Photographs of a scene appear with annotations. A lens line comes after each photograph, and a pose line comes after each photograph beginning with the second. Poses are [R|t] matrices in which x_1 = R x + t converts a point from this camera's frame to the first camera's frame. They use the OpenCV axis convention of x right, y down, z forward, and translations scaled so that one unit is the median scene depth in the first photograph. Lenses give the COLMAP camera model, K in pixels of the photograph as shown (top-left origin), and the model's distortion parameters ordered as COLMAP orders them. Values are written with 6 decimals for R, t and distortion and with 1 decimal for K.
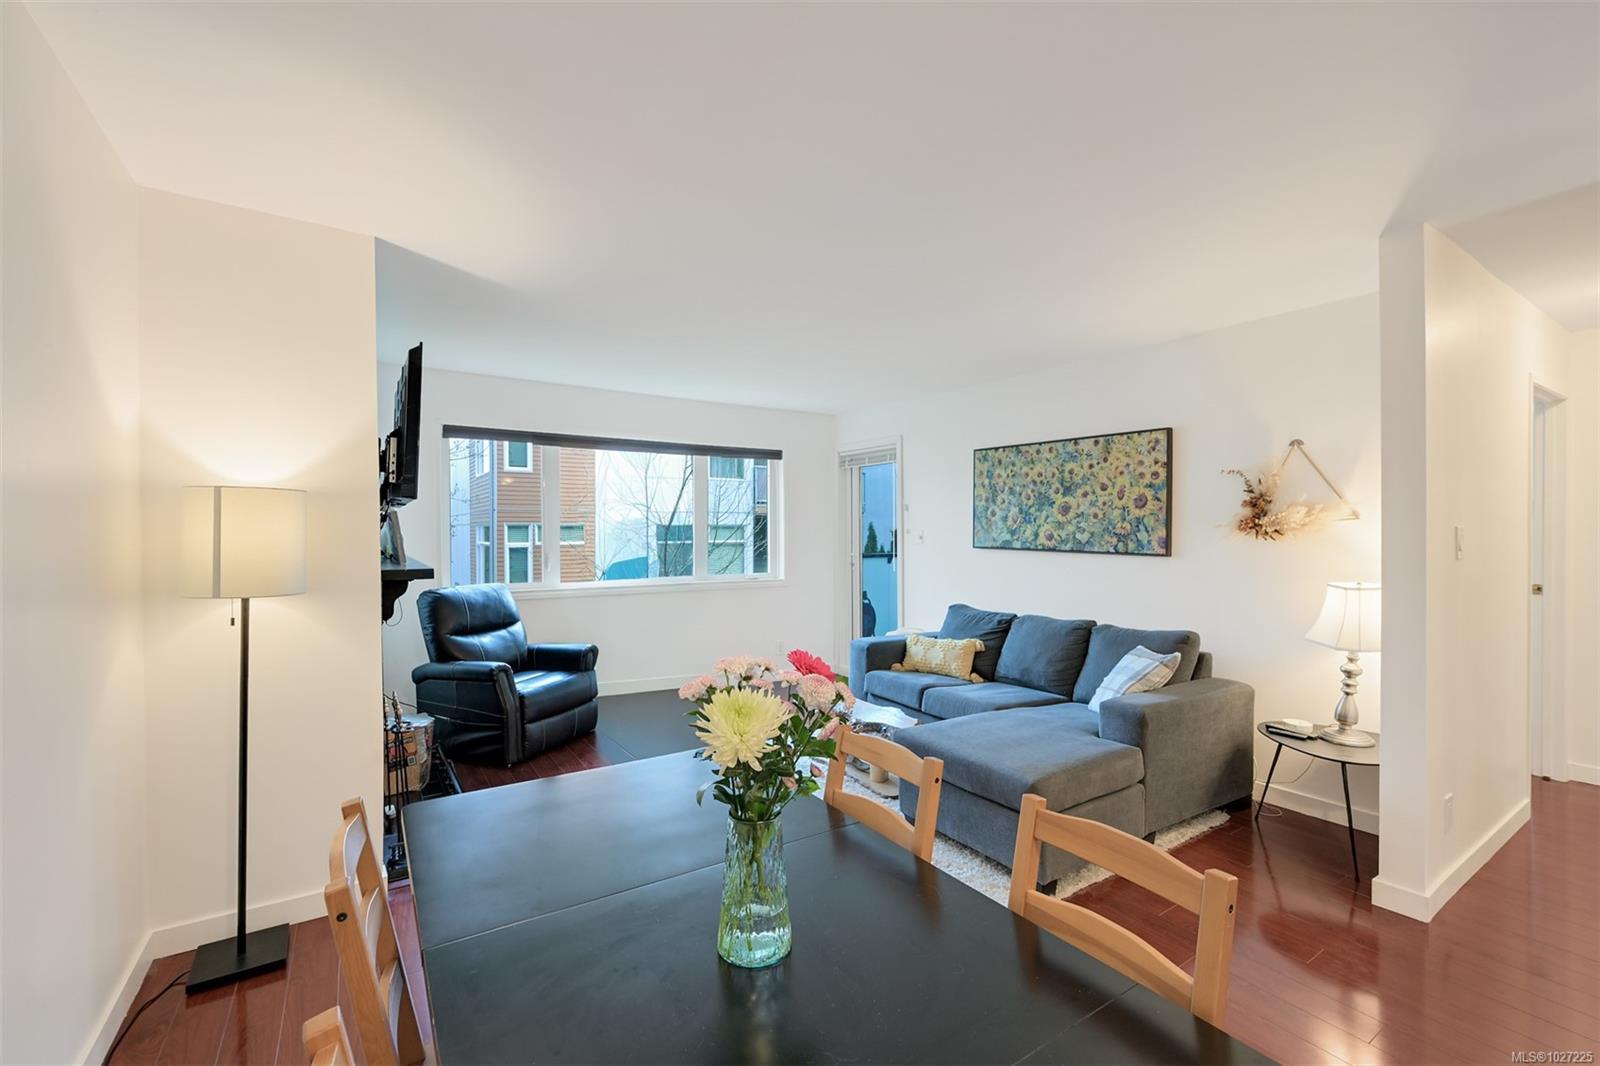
lens RADIAL K [[674.7, 0, 810.9], [0, 674.7, 532.7], [0, 0, 1]] dist [0.004109, 0.000156]
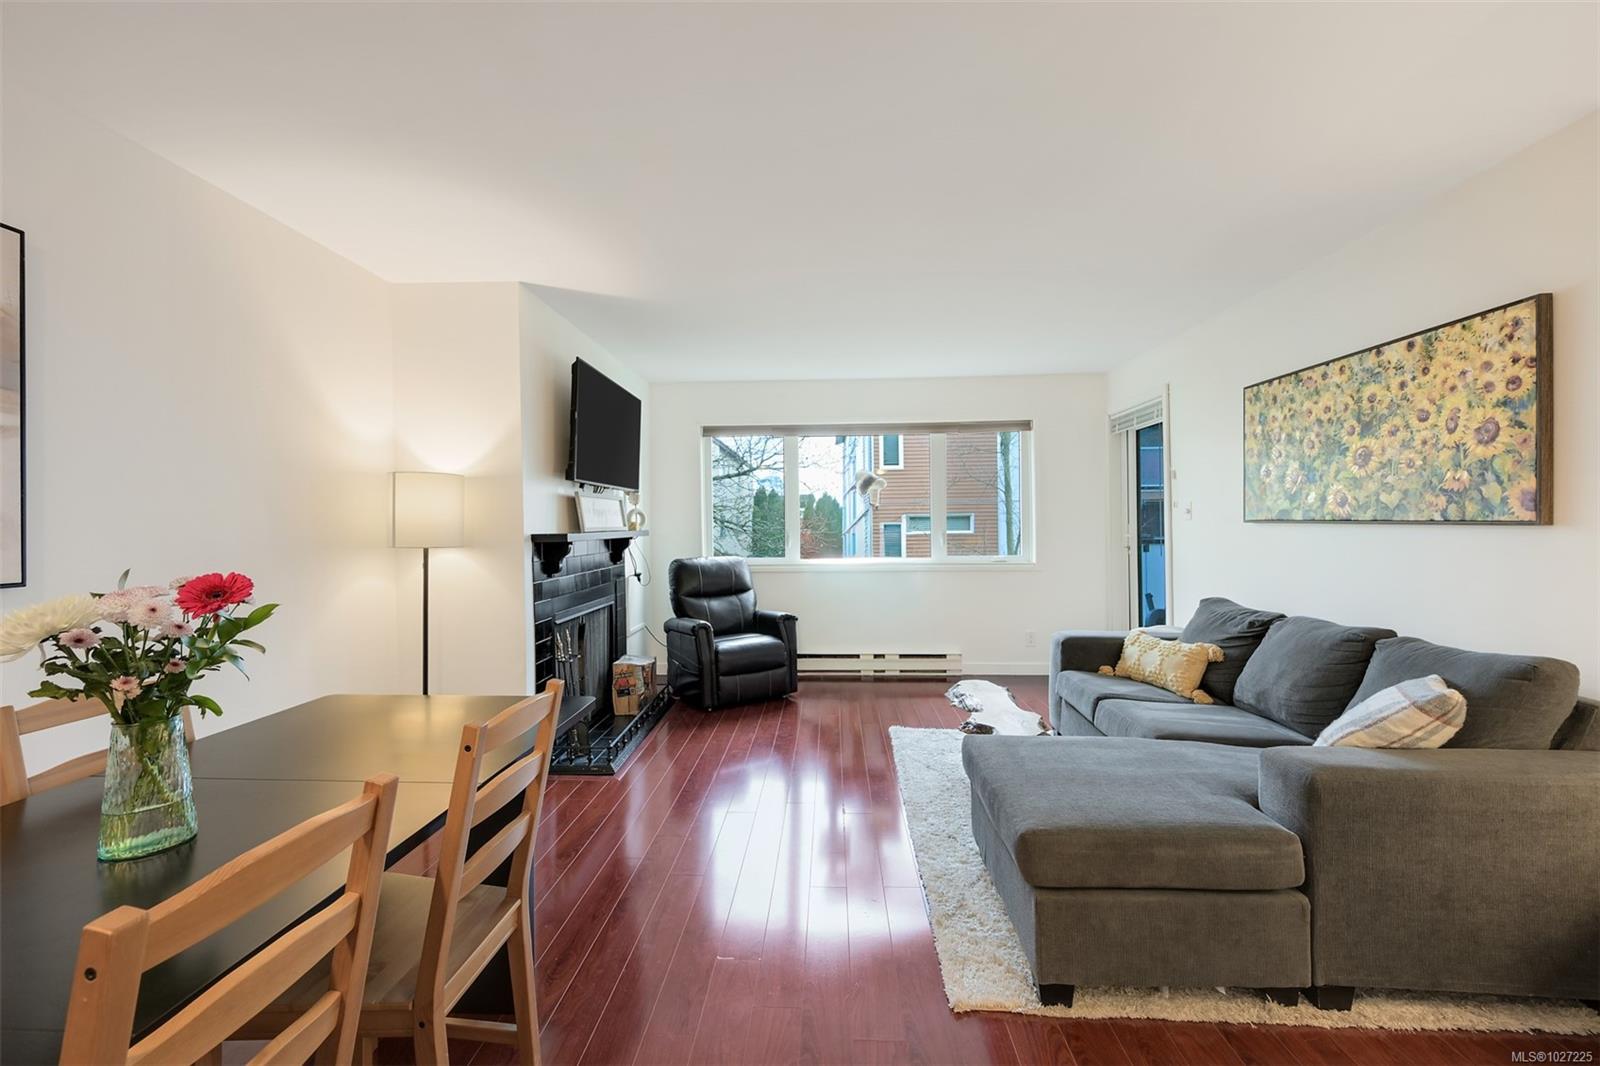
lens RADIAL K [[637.0, 0, 795.8], [0, 637.0, 527.5], [0, 0, 1]] dist [-0.002748, 0.000249]
pose [[0.804476, -0.007791, -0.593933, 0.313117], [0.009014, 0.999959, -0.000907, 0.029413], [0.593916, -0.004624, 0.804514, 0.191550]]
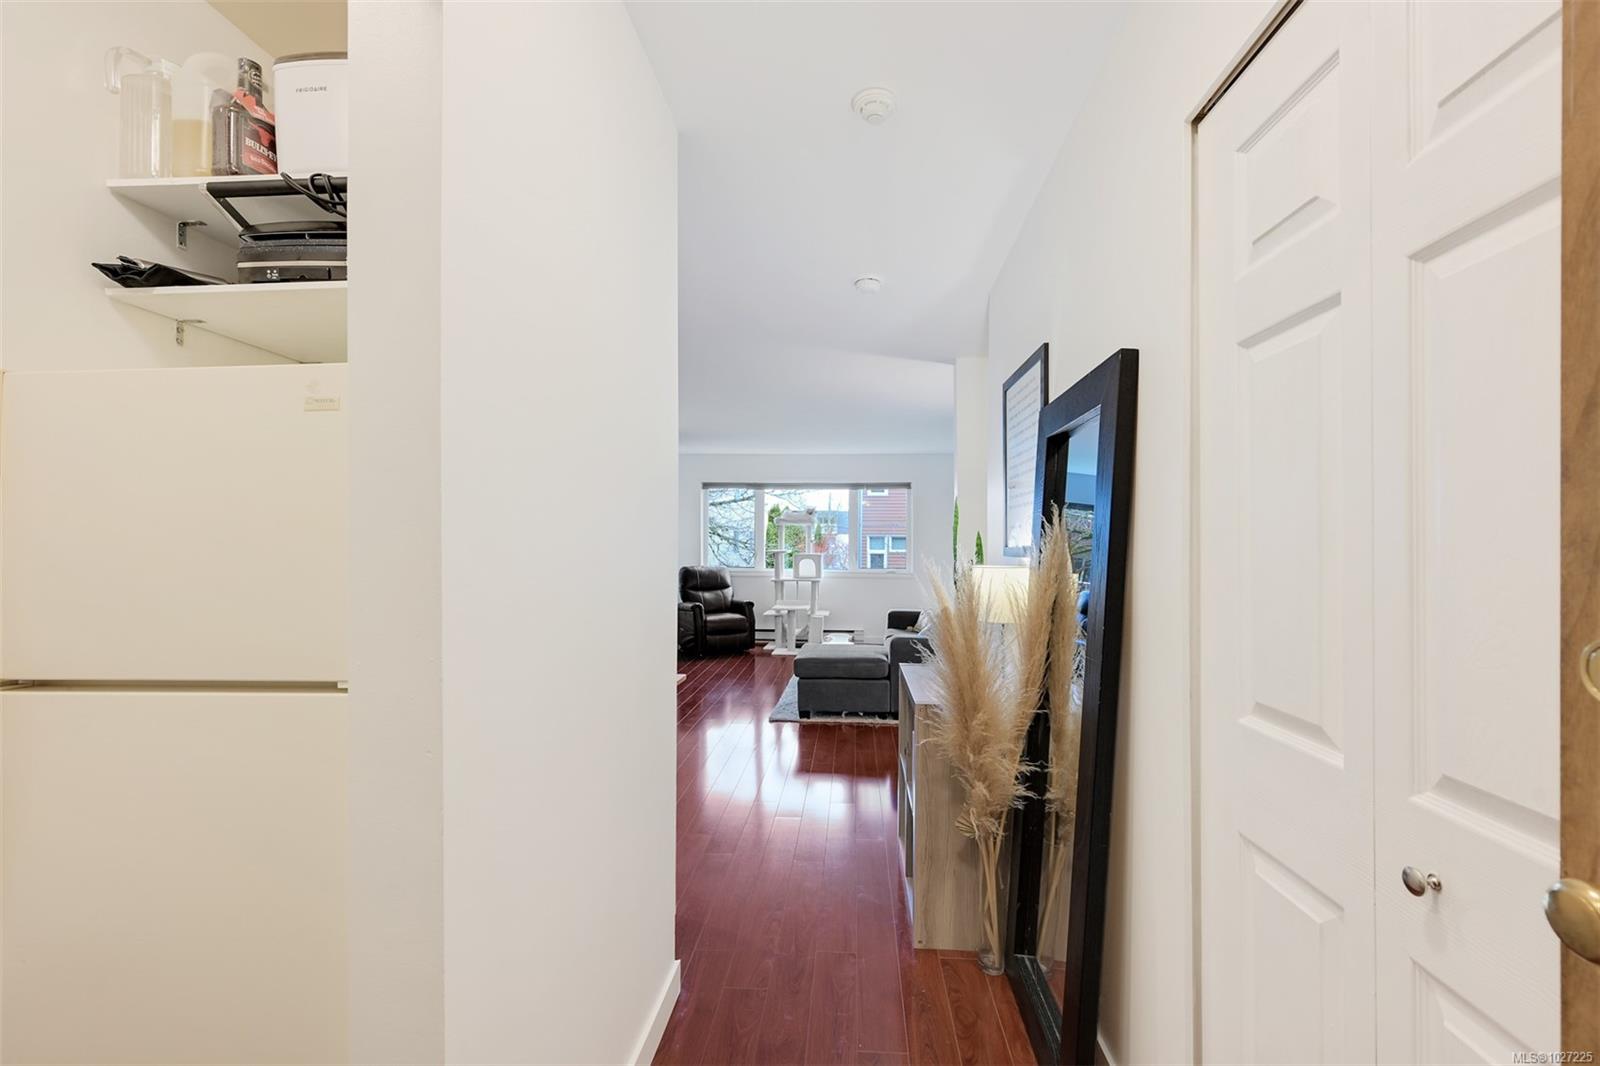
lens RADIAL K [[637.0, 0, 804.8], [0, 637.0, 537.9], [0, 0, 1]] dist [-0.002748, 0.000249]
pose [[0.796722, 0.000288, -0.604346, 0.886162], [-0.007056, 0.999936, -0.008826, 0.012331], [0.604305, 0.011296, 0.796673, -0.301375]]
